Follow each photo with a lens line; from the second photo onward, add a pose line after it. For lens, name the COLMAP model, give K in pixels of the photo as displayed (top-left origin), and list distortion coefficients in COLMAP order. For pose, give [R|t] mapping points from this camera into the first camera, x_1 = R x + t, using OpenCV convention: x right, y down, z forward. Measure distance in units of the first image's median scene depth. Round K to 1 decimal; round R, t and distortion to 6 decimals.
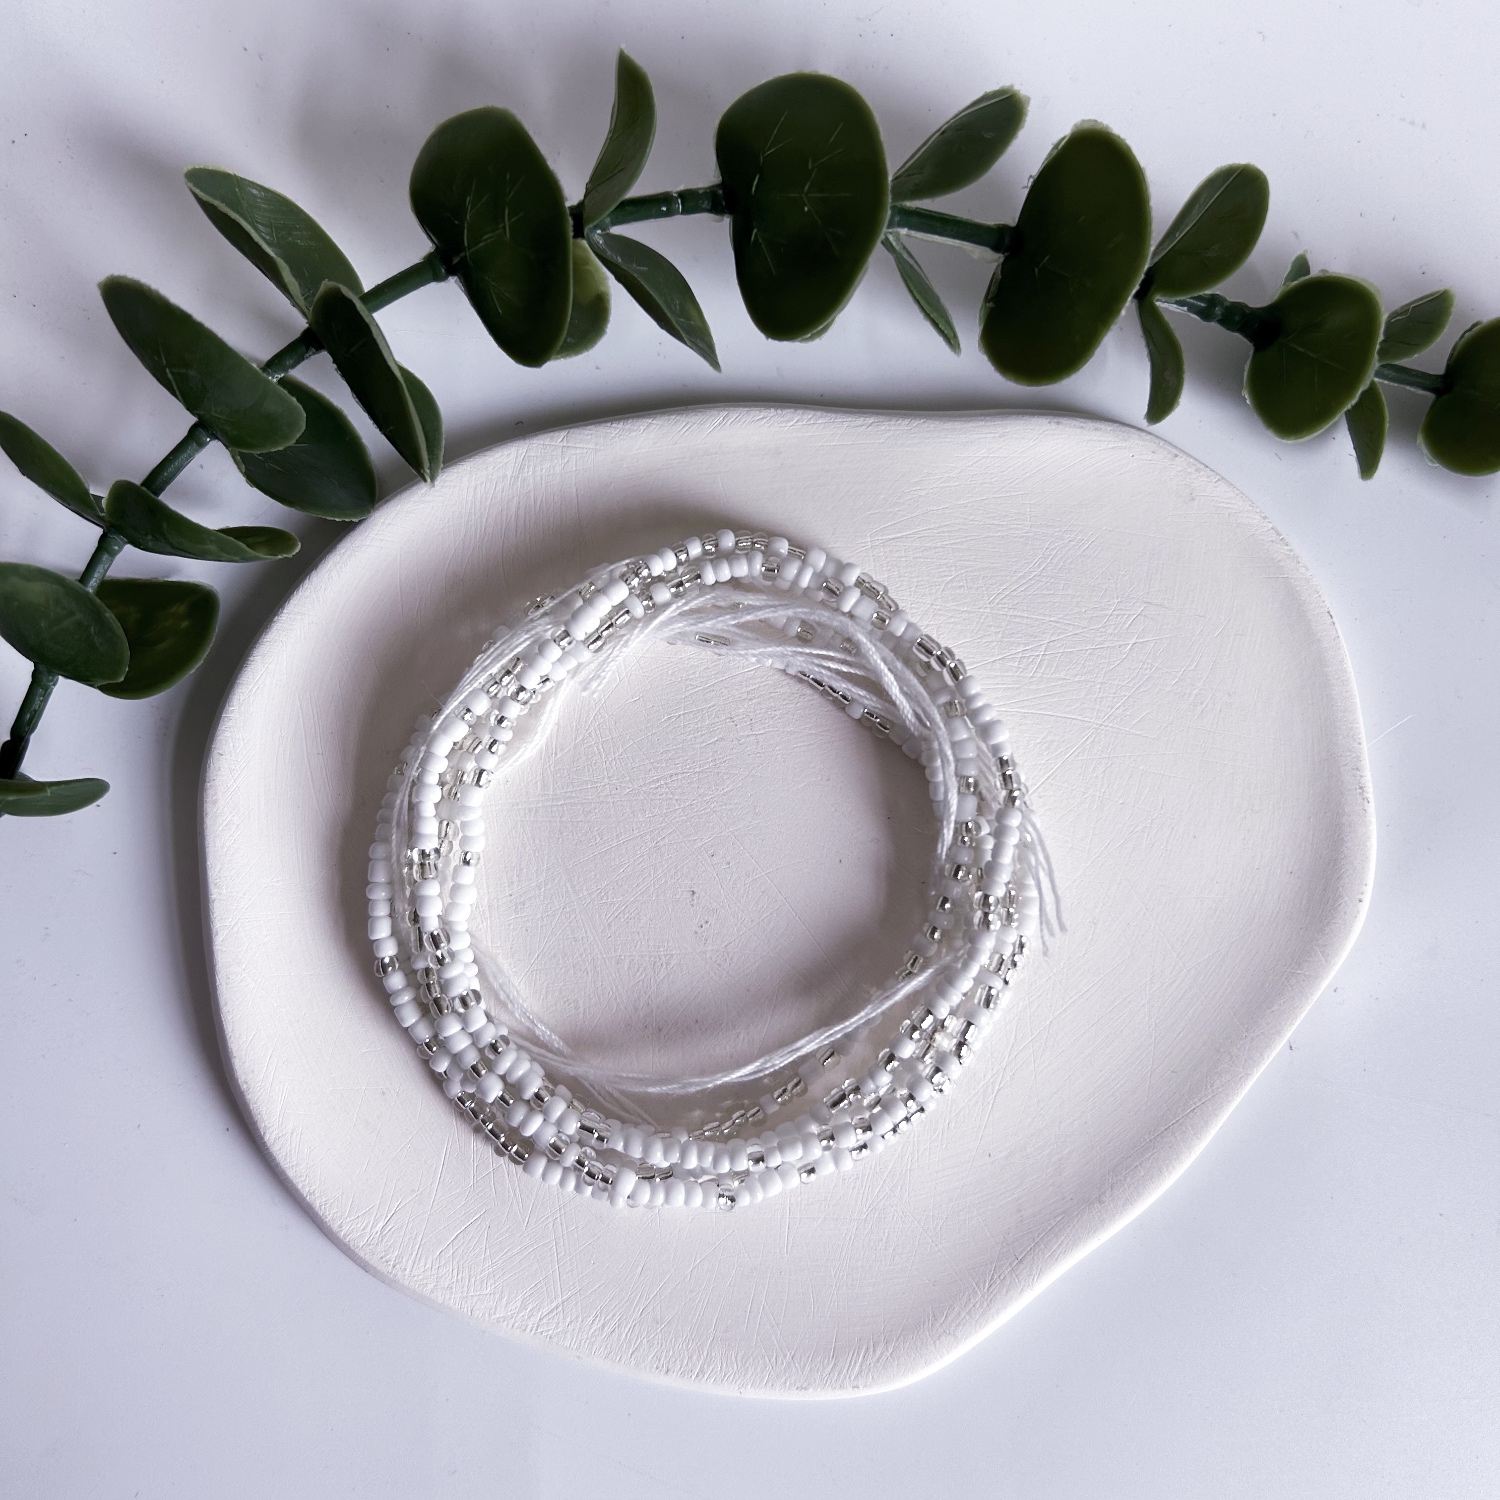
lens RADIAL K [[1706.4, 0, 755.0], [0, 1706.4, 750.3], [0, 0, 1]] dist [-0.054609, 0.000000]
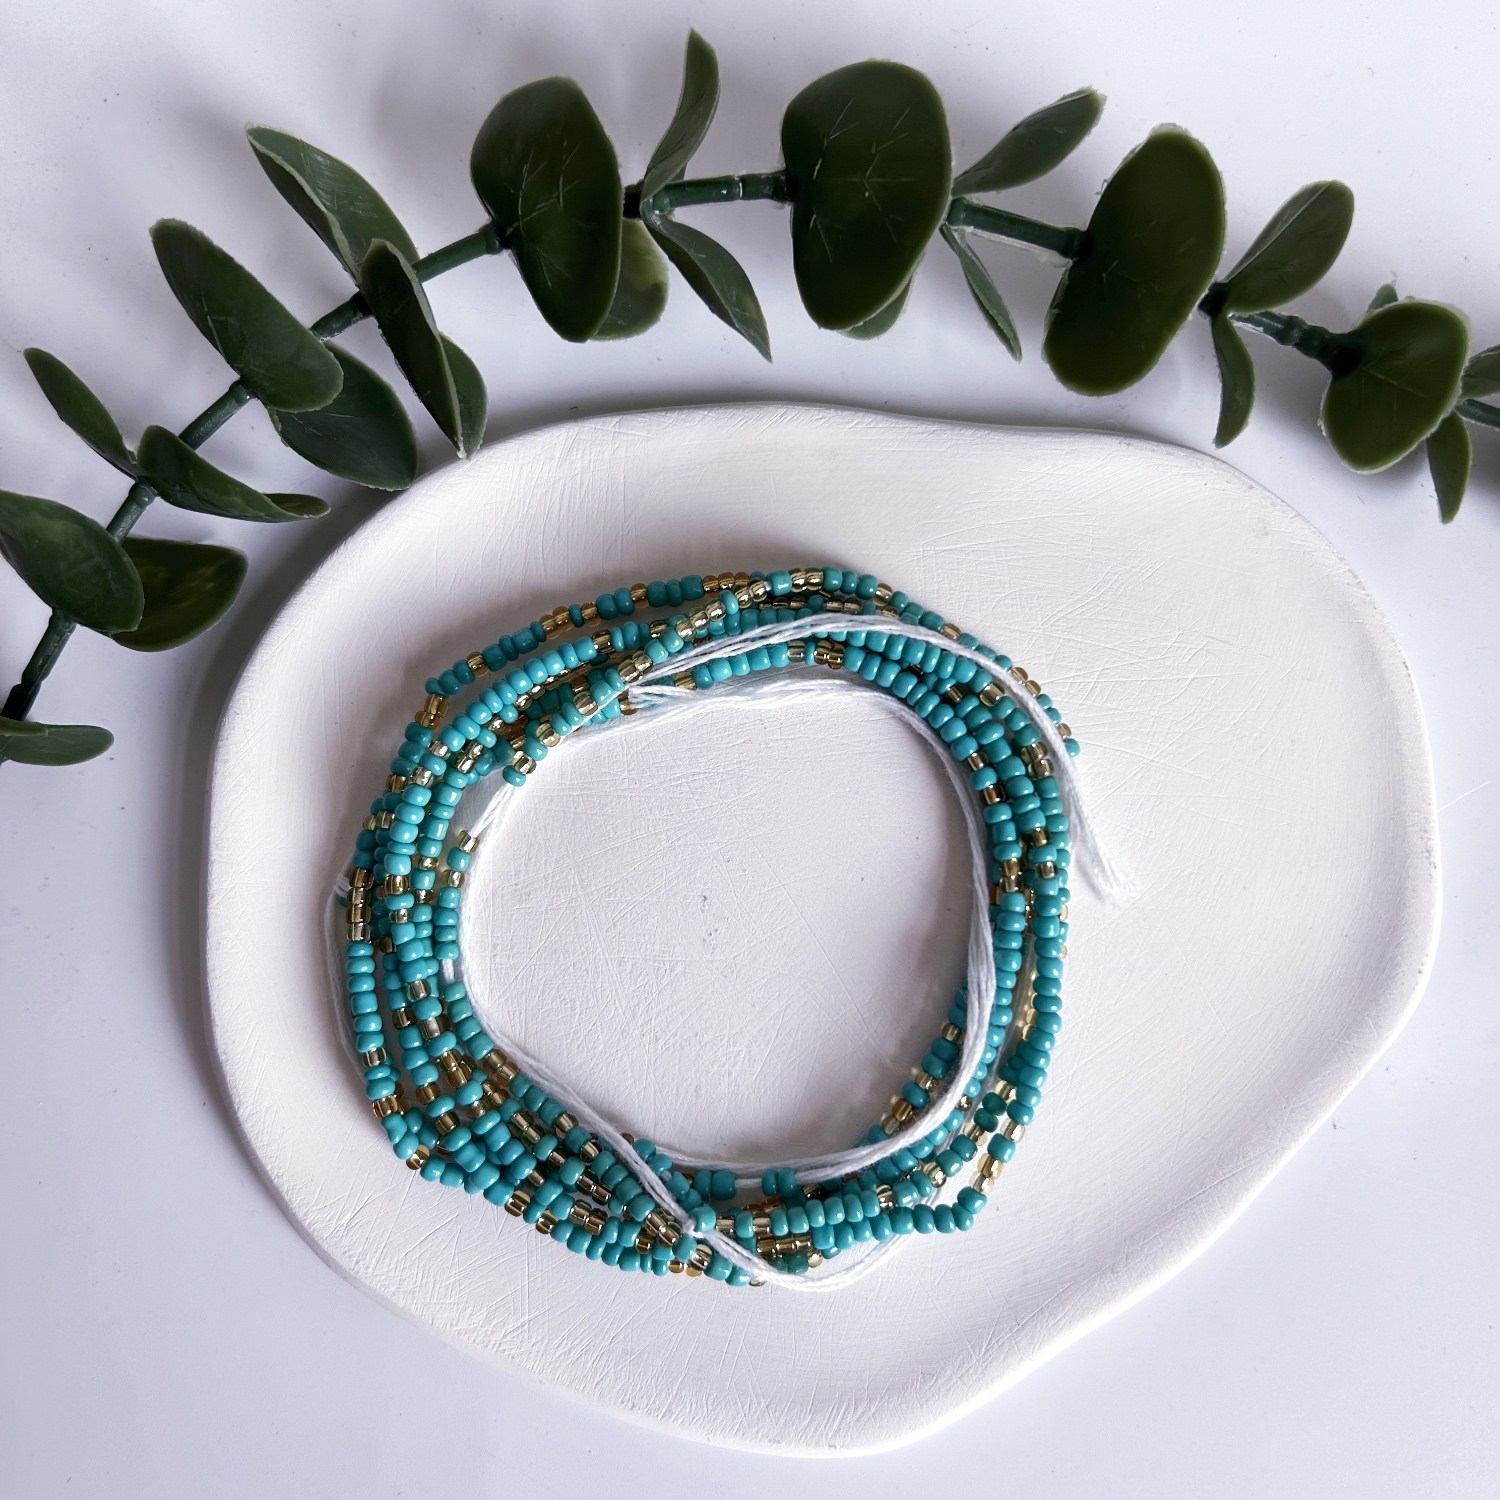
lens RADIAL K [[1706.4, 0, 751.6], [0, 1706.4, 748.1], [0, 0, 1]] dist [-0.054609, 0.000000]
pose [[0.995168, 0.073481, -0.065124, 0.048580], [-0.077991, 0.994517, -0.069659, 0.065799], [0.059648, 0.074402, 0.995443, 0.050116]]
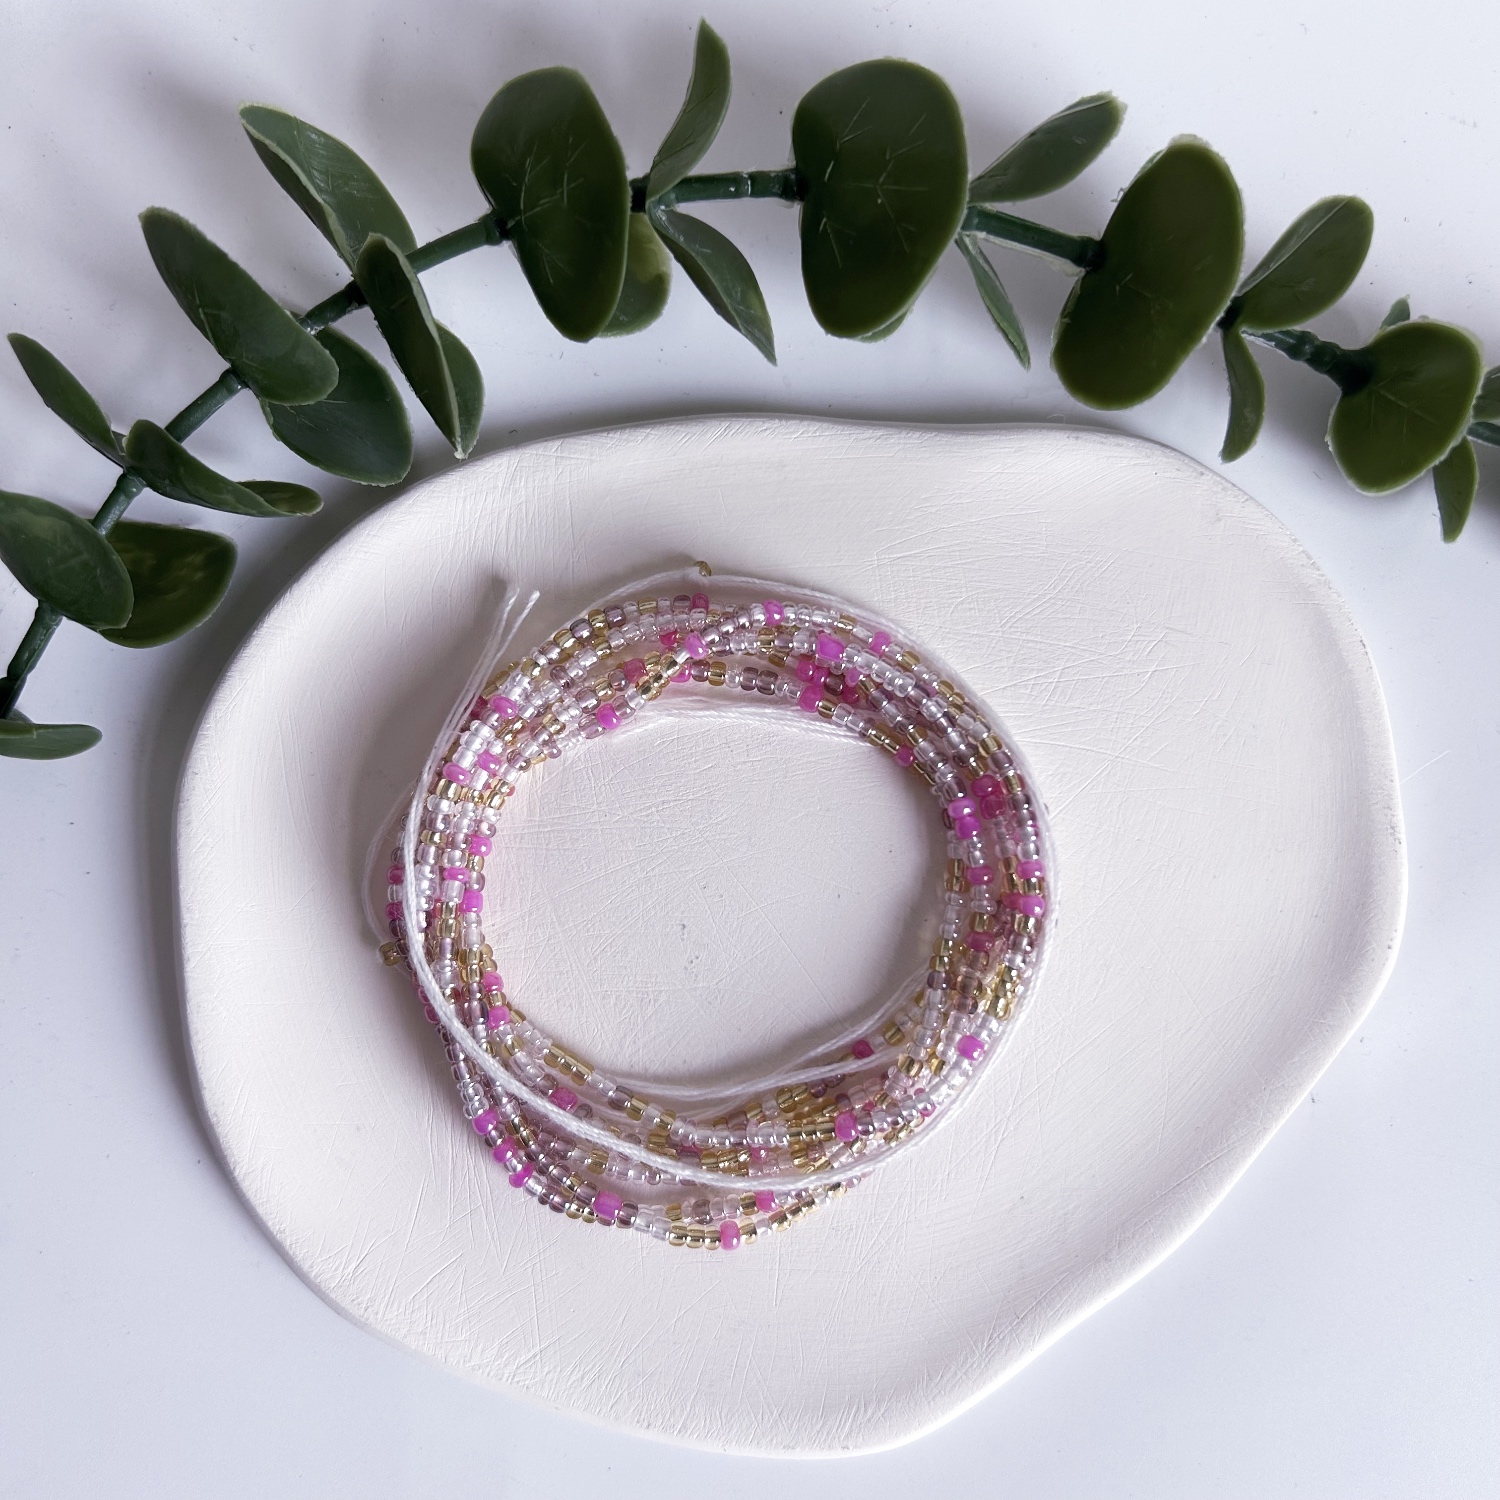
lens RADIAL K [[1706.4, 0, 753.8], [0, 1706.4, 751.8], [0, 0, 1]] dist [-0.054609, 0.000000]
pose [[0.994428, 0.098344, -0.037964, 0.025265], [-0.098640, 0.995105, -0.005999, -0.000169], [0.037188, 0.009710, 0.999261, 0.050343]]
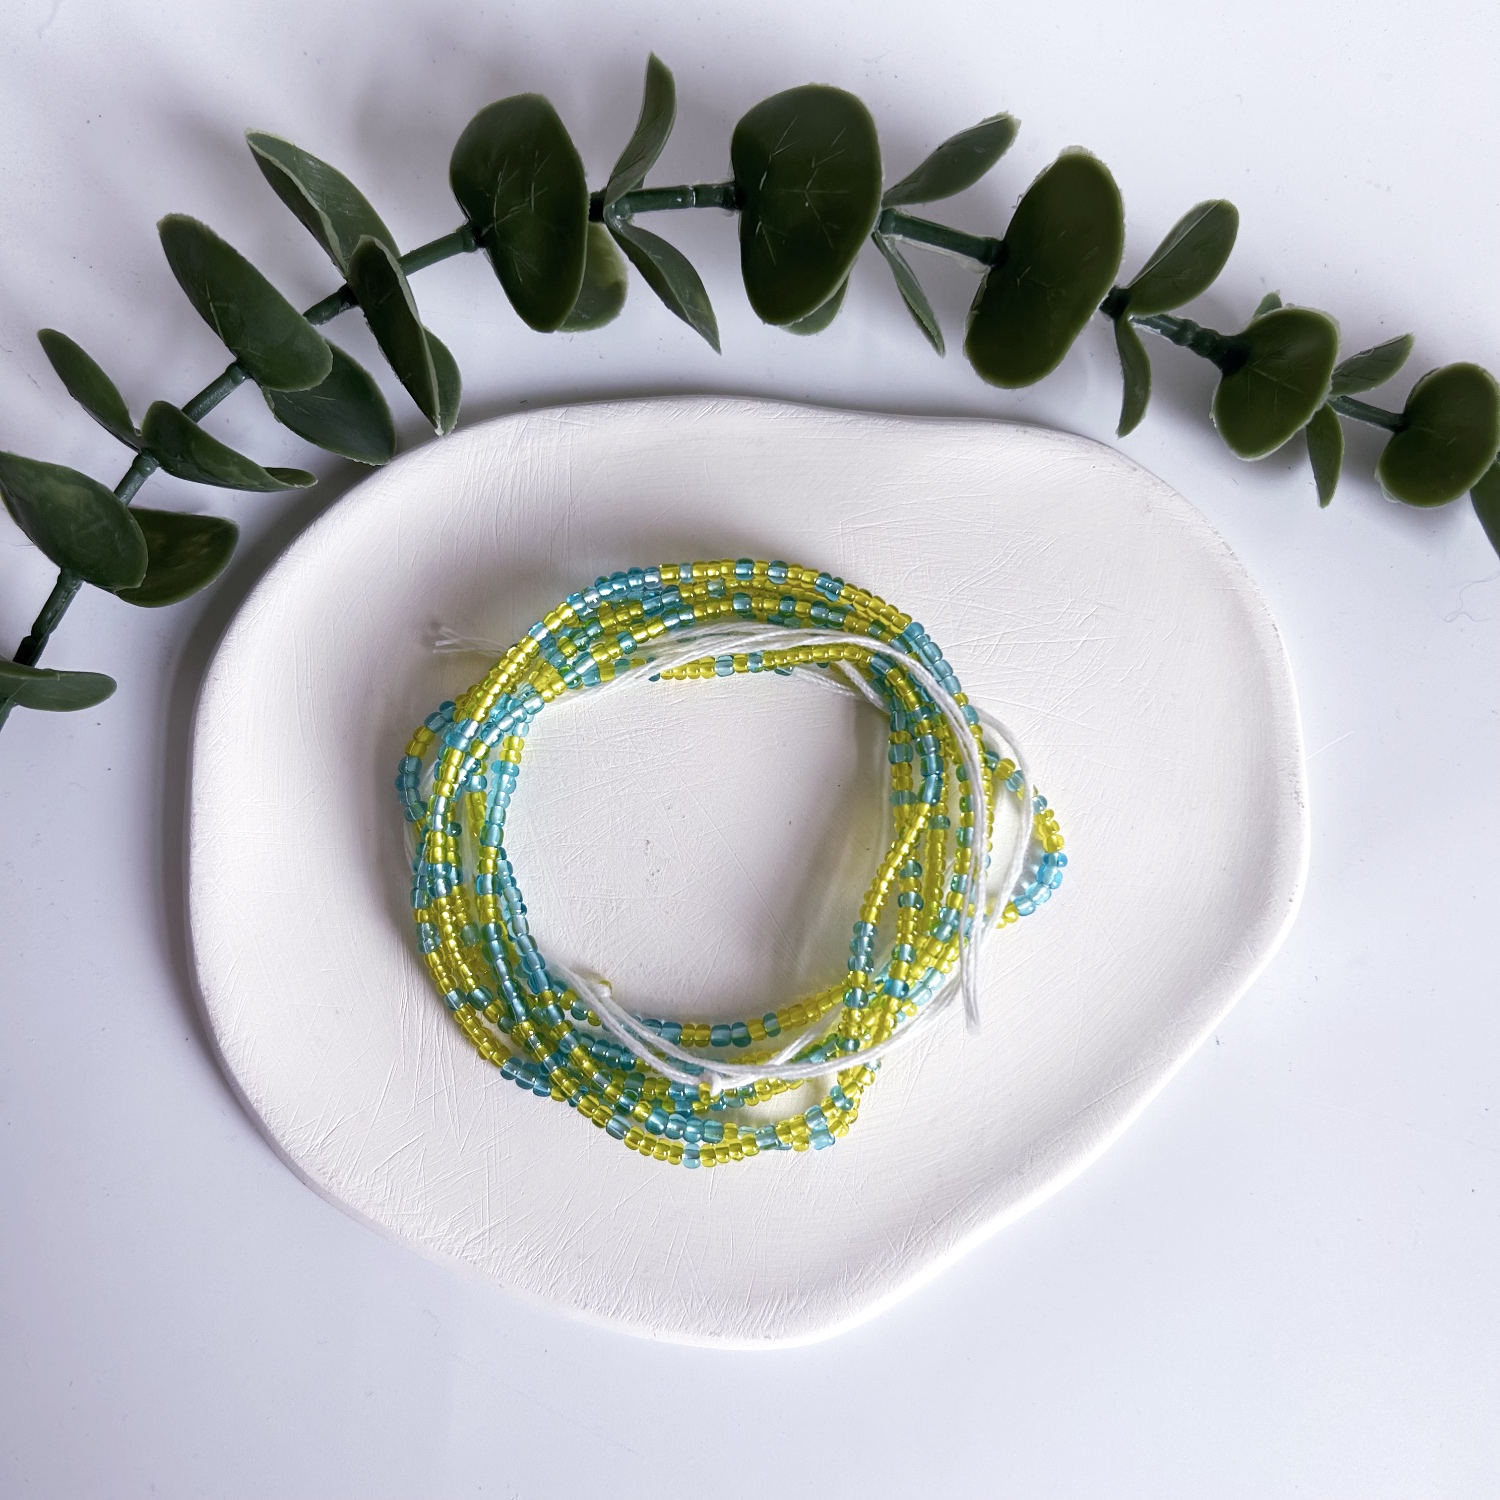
lens RADIAL K [[1706.4, 0, 759.2], [0, 1706.4, 745.7], [0, 0, 1]] dist [-0.054609, 0.000000]
pose [[0.996246, 0.081468, -0.029267, 0.057018], [-0.083631, 0.993080, -0.082453, 0.112306], [0.022347, 0.084591, 0.996165, -0.052505]]
